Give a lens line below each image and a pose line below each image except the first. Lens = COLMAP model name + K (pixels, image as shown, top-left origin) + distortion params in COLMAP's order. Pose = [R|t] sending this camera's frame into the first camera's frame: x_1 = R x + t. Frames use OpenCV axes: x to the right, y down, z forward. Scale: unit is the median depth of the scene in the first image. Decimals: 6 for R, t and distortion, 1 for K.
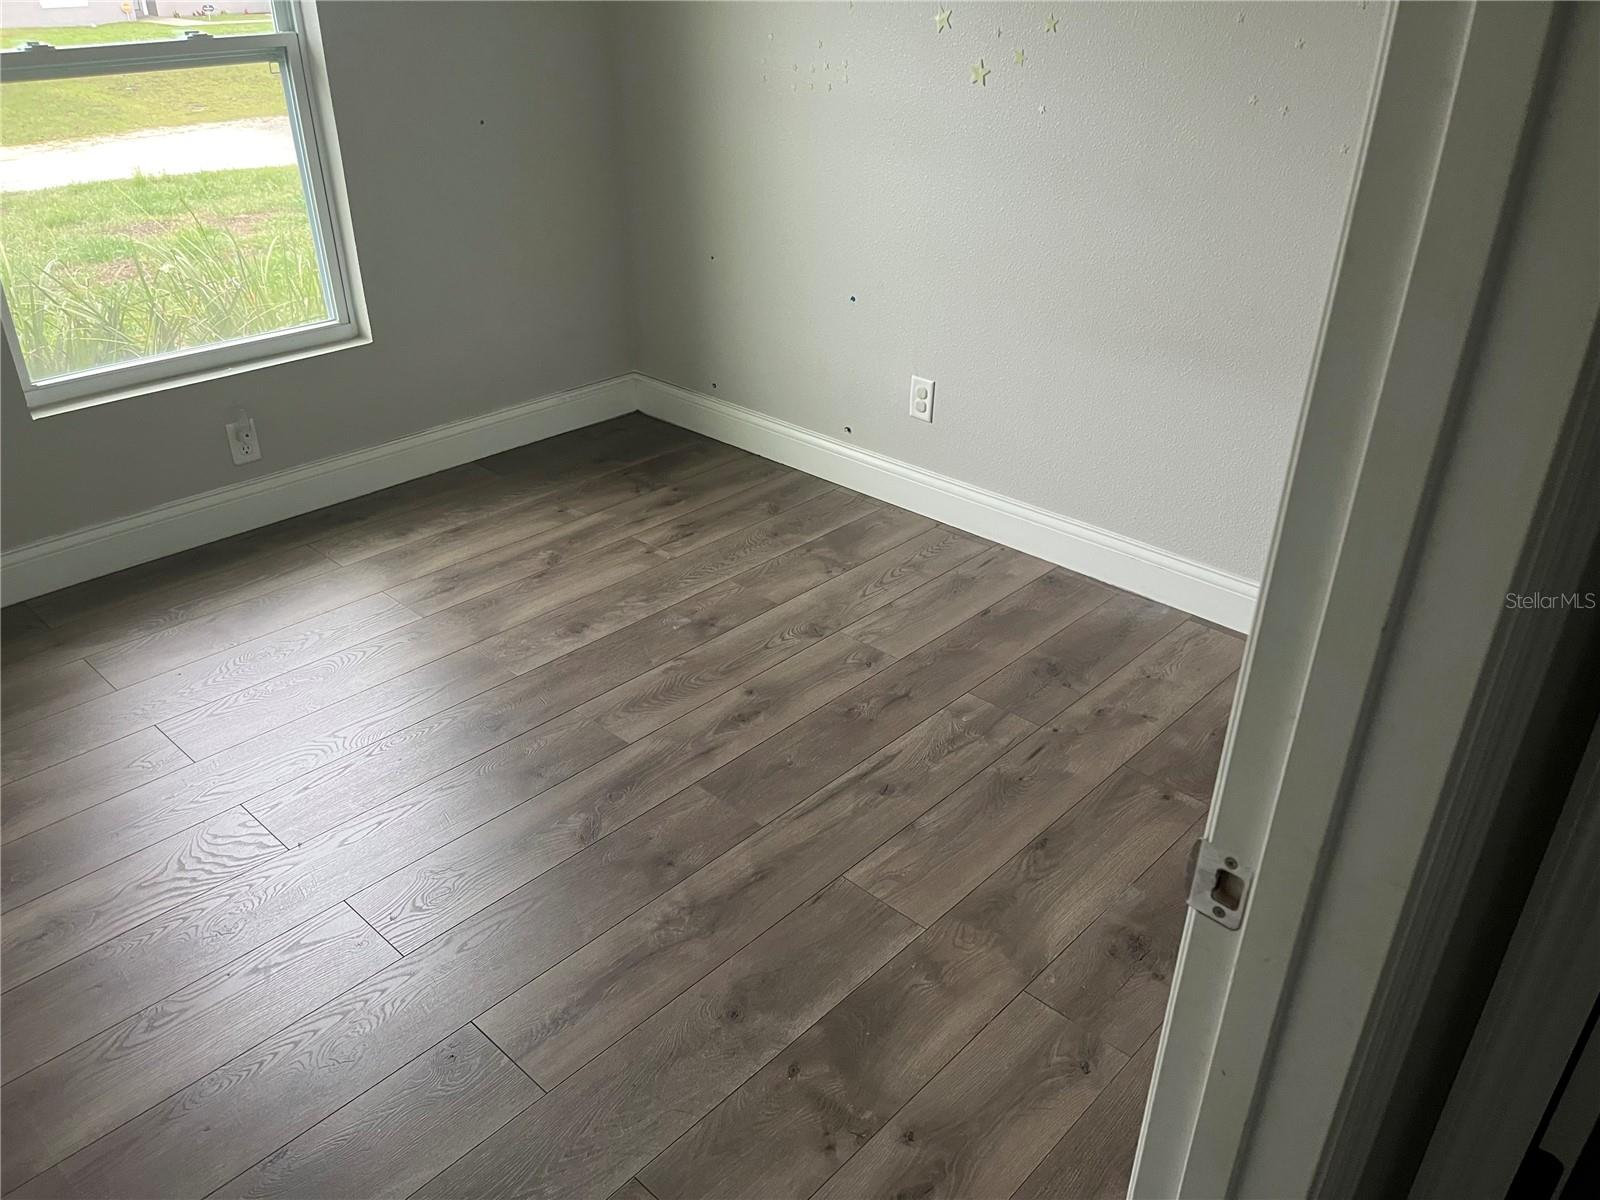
lens RADIAL K [[1205.0, 0, 808.1], [0, 1205.0, 604.1], [0, 0, 1]] dist [0.068476, -0.103999]
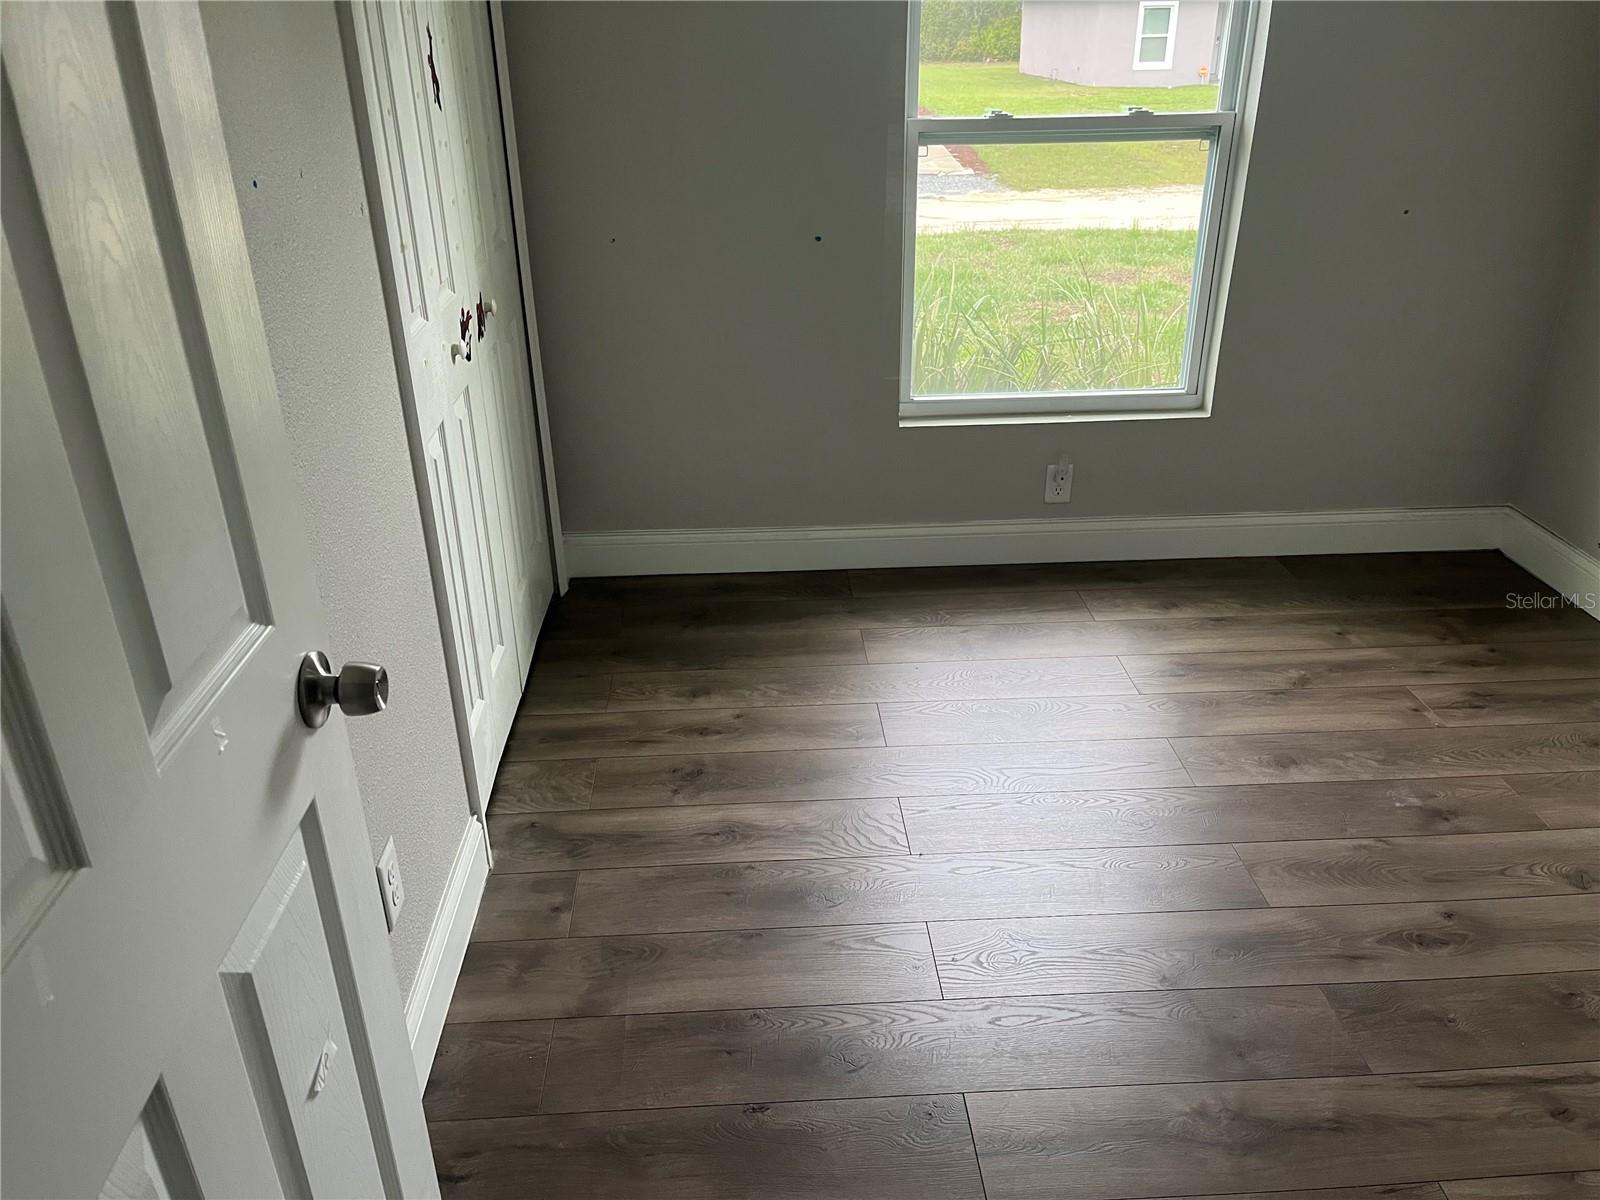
lens RADIAL K [[1205.0, 0, 808.1], [0, 1205.0, 604.1], [0, 0, 1]] dist [0.068476, -0.103999]
pose [[0.718562, 0.290987, -0.631661, 0.087202], [-0.319856, 0.944774, 0.071369, -0.040039], [0.617544, 0.150757, 0.771953, 0.056384]]
